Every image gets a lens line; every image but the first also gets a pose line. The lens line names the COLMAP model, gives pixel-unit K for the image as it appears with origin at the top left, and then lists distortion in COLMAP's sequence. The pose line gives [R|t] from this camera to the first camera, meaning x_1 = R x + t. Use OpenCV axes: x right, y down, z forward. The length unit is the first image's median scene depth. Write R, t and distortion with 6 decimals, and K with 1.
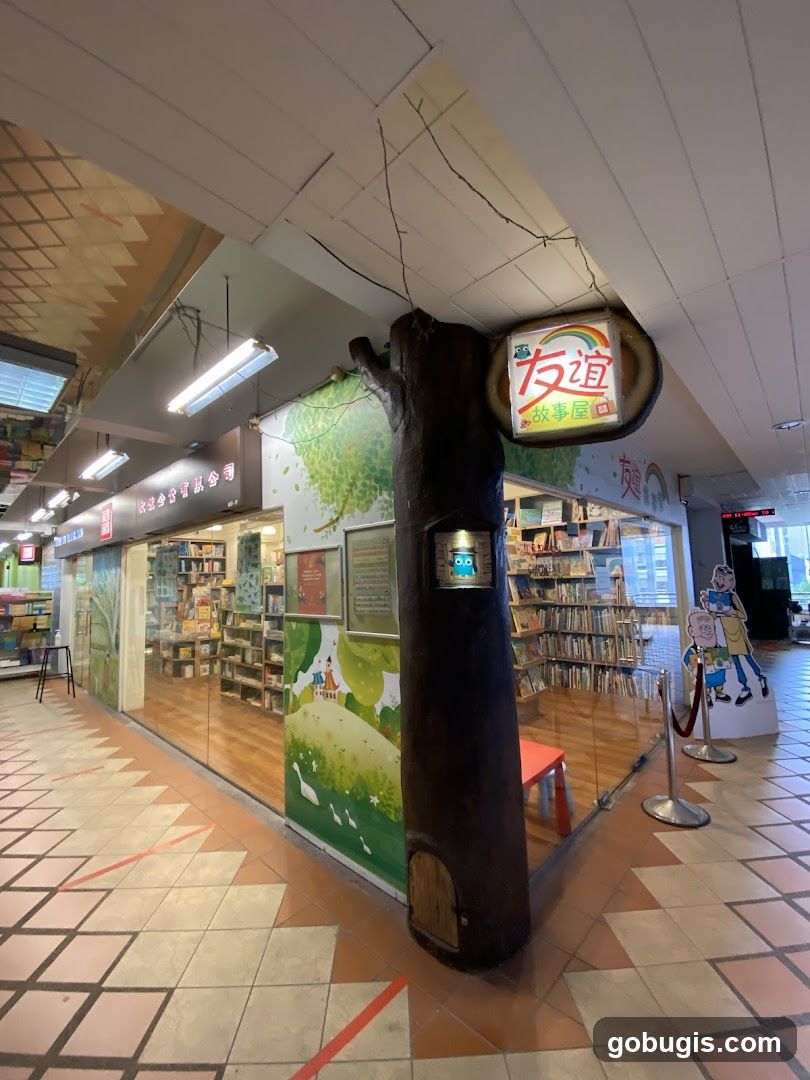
lens RADIAL K [[439.1, 0, 405.0], [0, 439.1, 540.0], [0, 0, 1]] dist [0.007432, -0.000483]
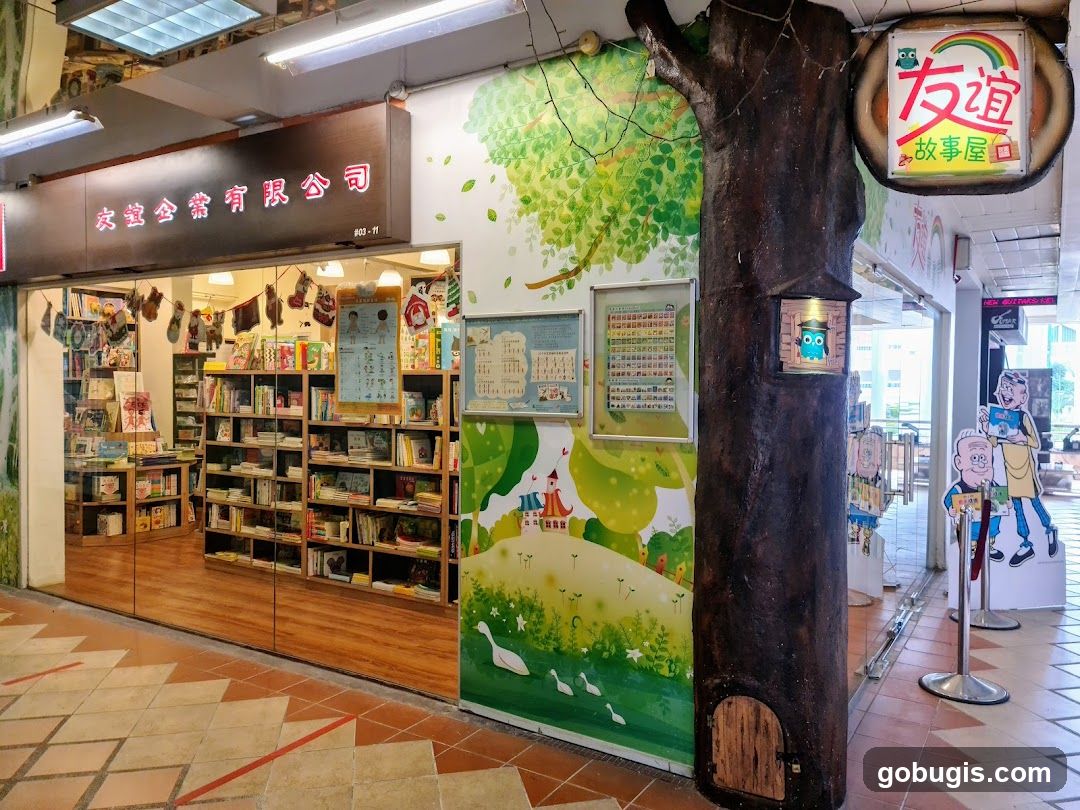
lens RADIAL K [[806.1, 0, 532.9], [0, 806.1, 422.7], [0, 0, 1]] dist [0.041388, -0.057634]
pose [[0.982060, 0.034268, 0.185428, -0.456528], [-0.058210, 0.990416, 0.125252, 0.033556], [-0.179359, -0.133799, 0.974643, -0.231910]]
